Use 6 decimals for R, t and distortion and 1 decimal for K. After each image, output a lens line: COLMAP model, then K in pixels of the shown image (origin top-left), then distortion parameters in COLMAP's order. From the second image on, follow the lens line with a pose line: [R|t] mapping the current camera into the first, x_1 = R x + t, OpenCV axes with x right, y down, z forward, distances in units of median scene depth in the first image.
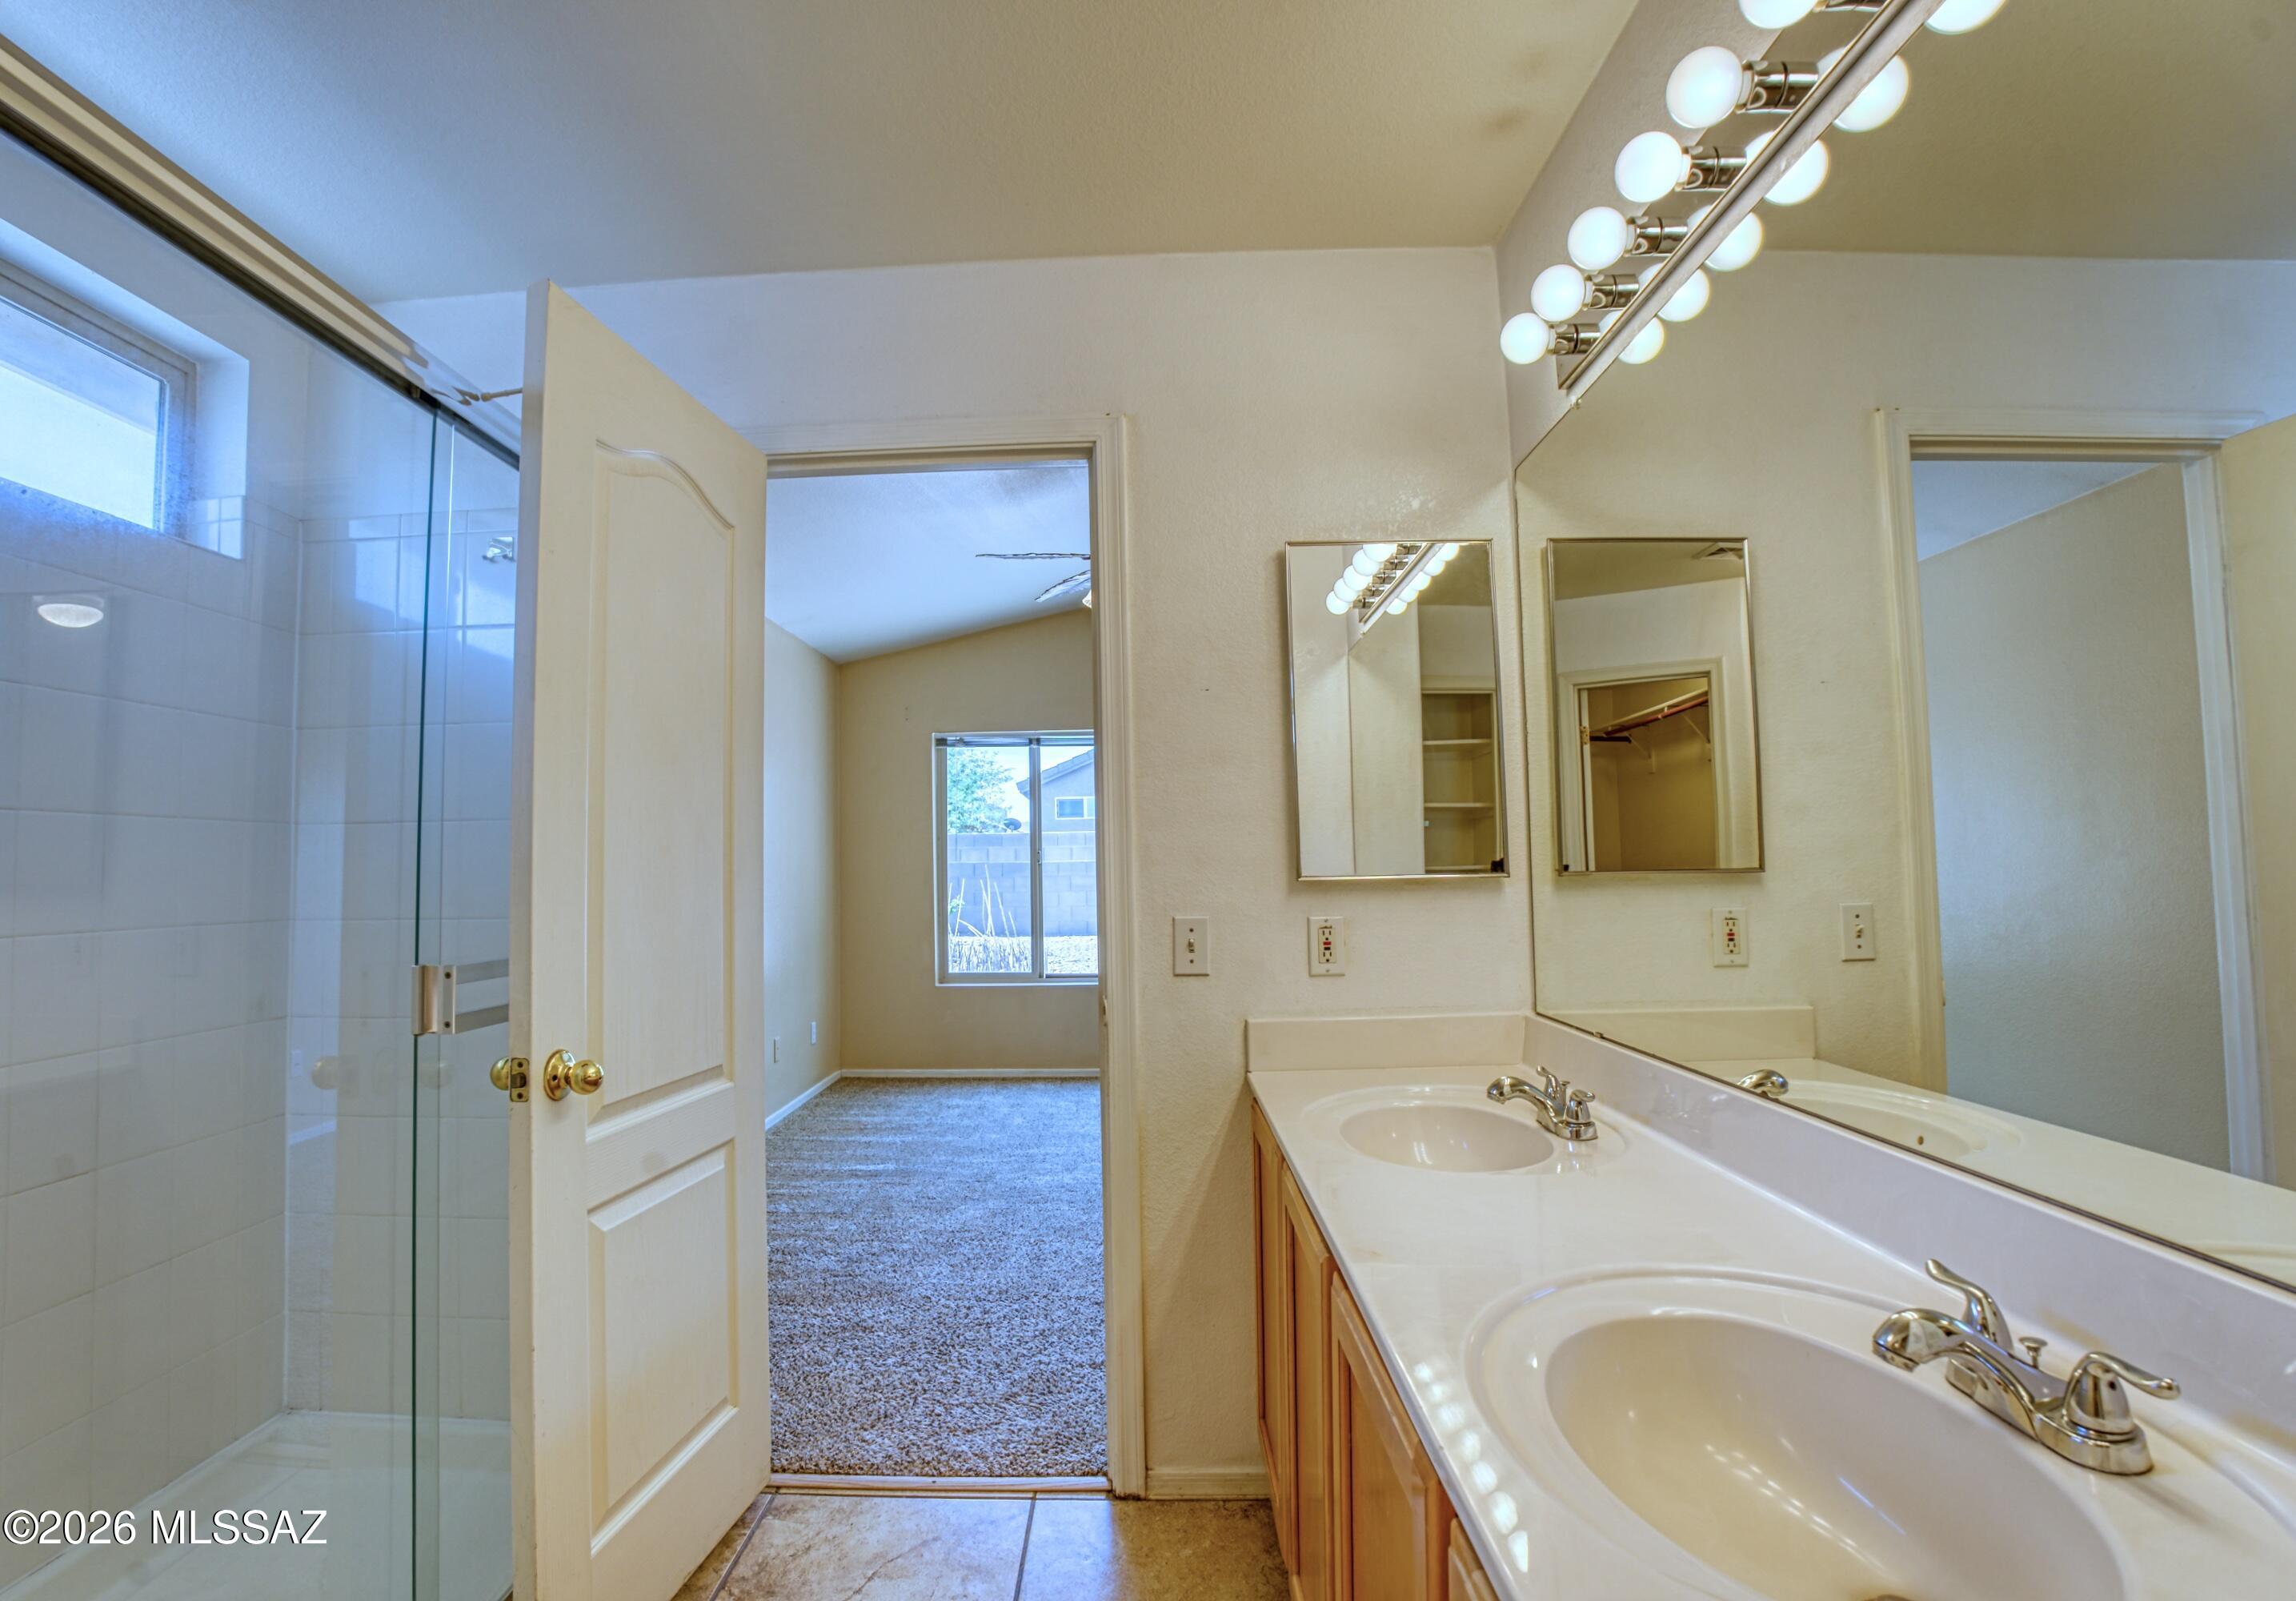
lens RADIAL K [[1077.6, 0, 1148.0], [0, 1077.6, 800.5], [0, 0, 1]] dist [-0.000078, 0.000038]
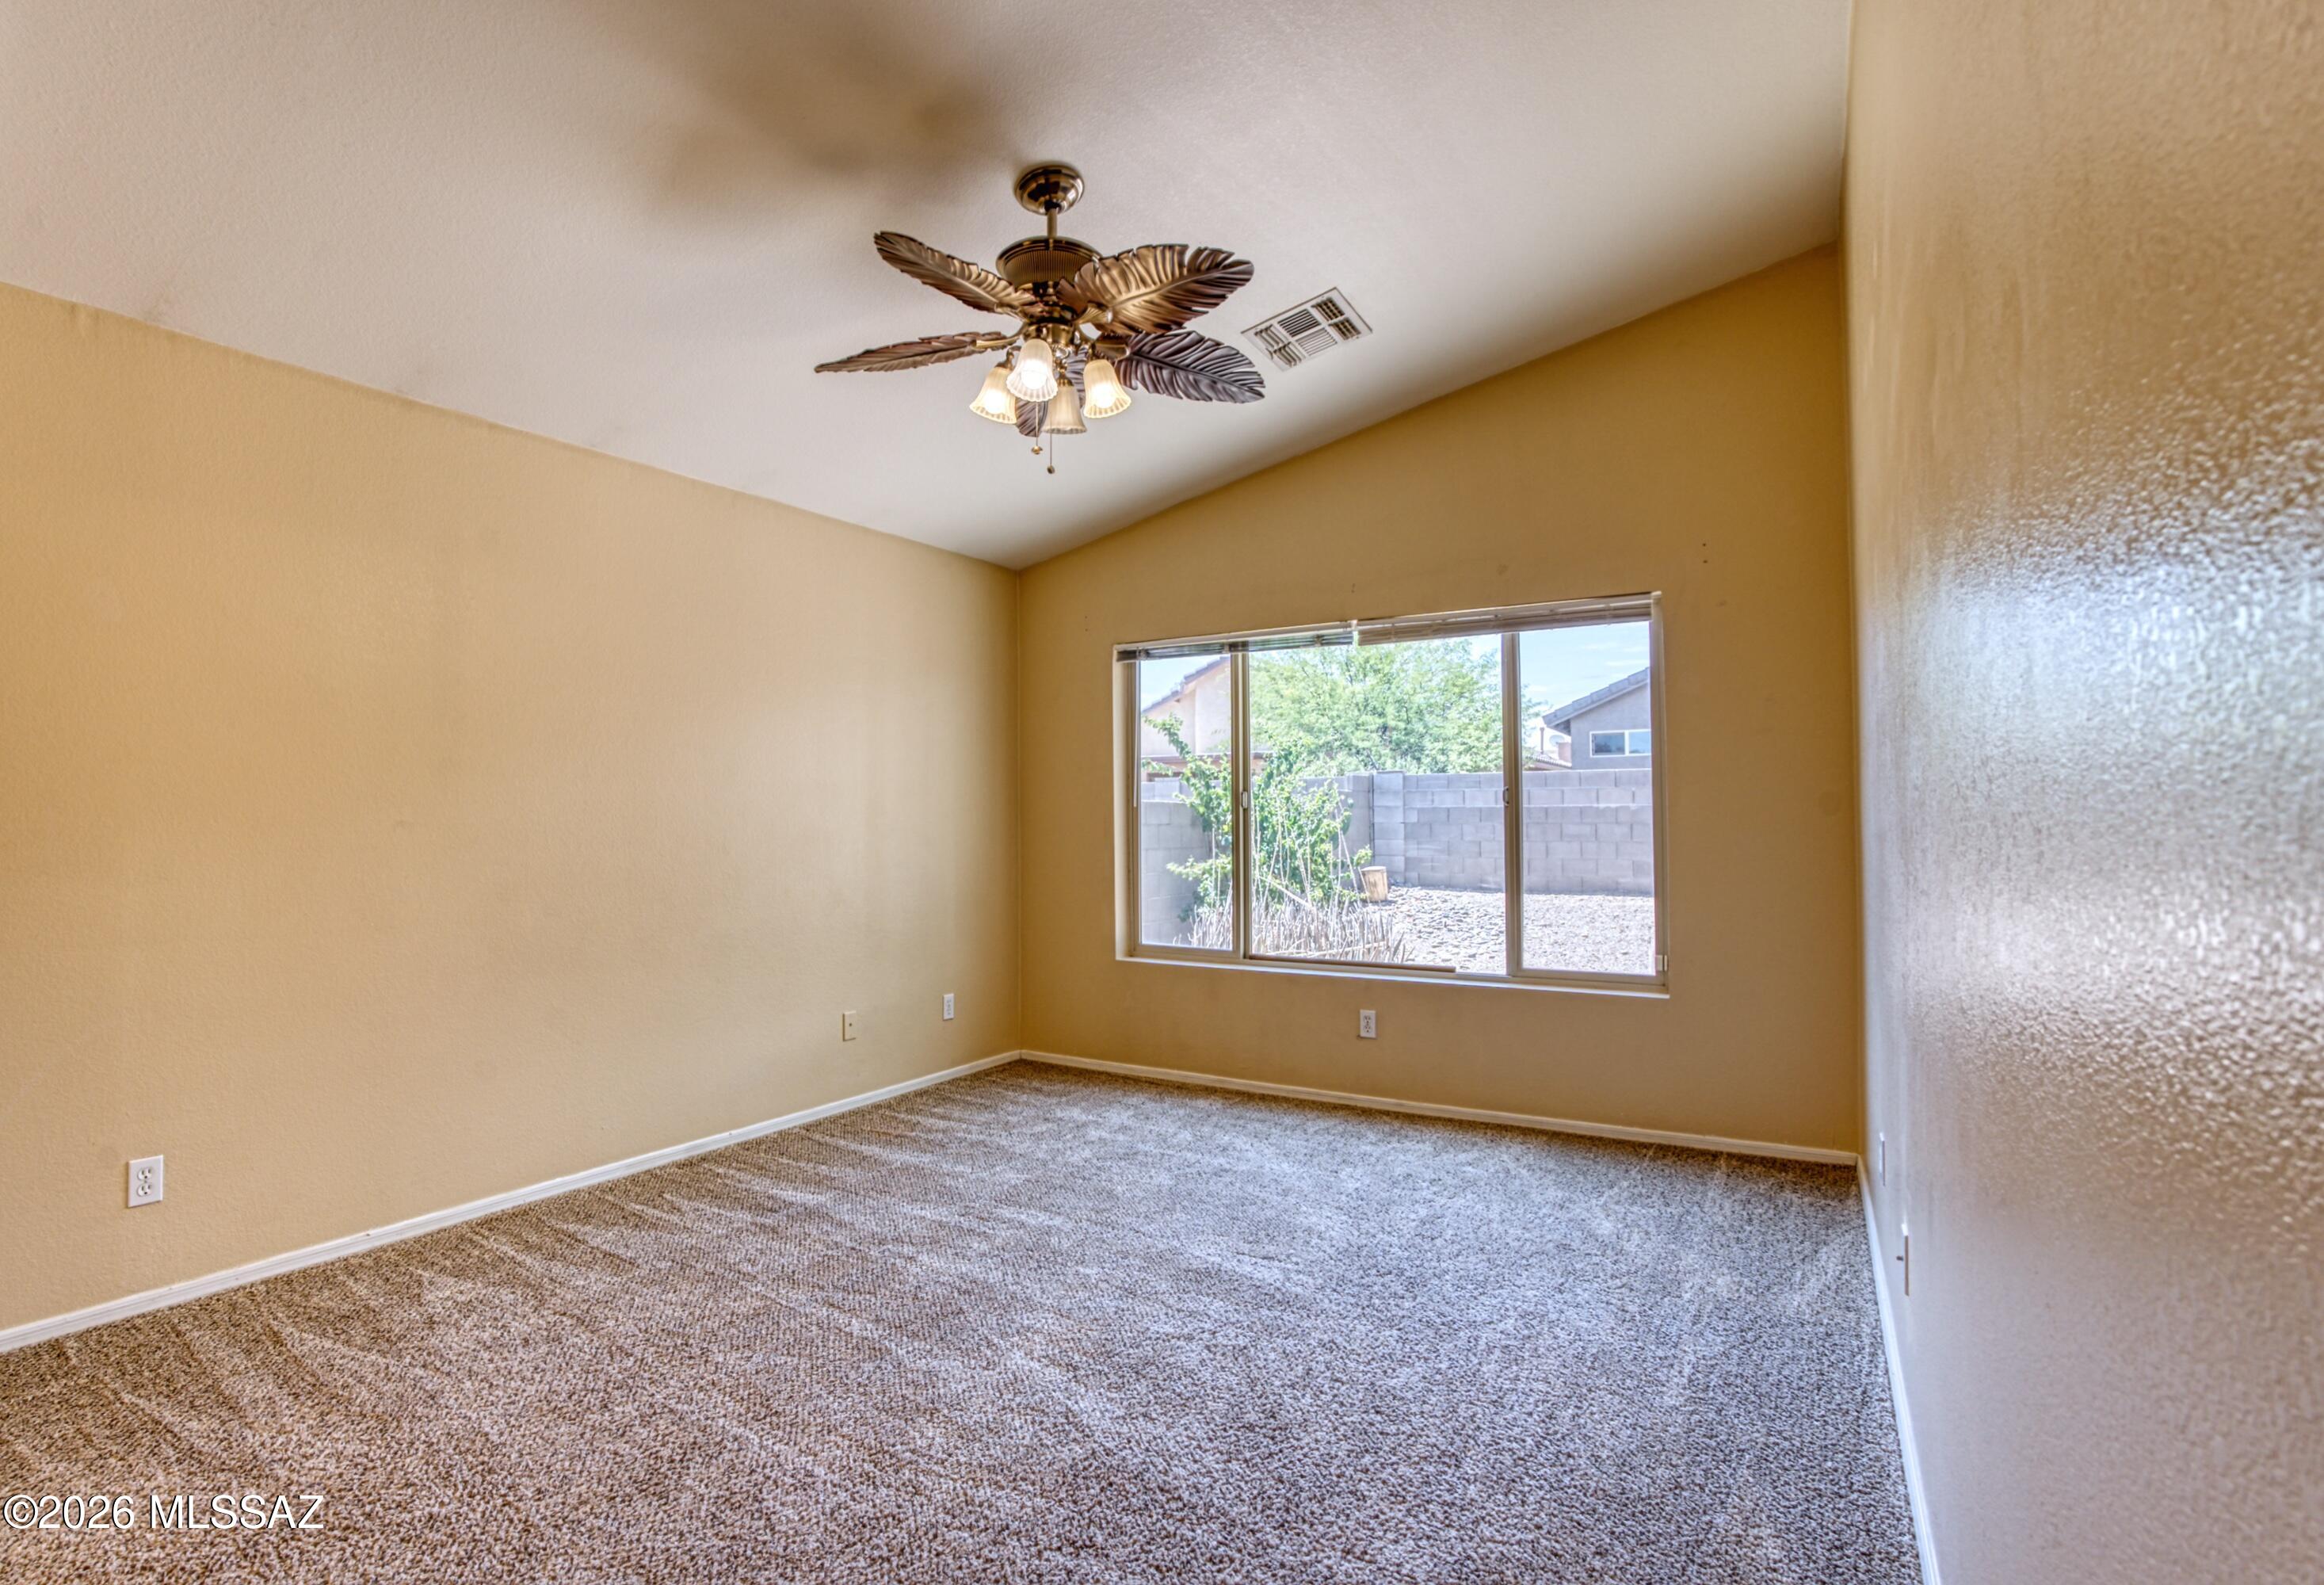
lens RADIAL K [[1104.2, 0, 1162.0], [0, 1104.2, 792.5], [0, 0, 1]] dist [0.000464, -0.000130]
pose [[0.848390, -0.007238, -0.529322, 0.263192], [0.030635, 0.998902, 0.035442, 0.018738], [0.528484, -0.046285, 0.847680, 0.317983]]
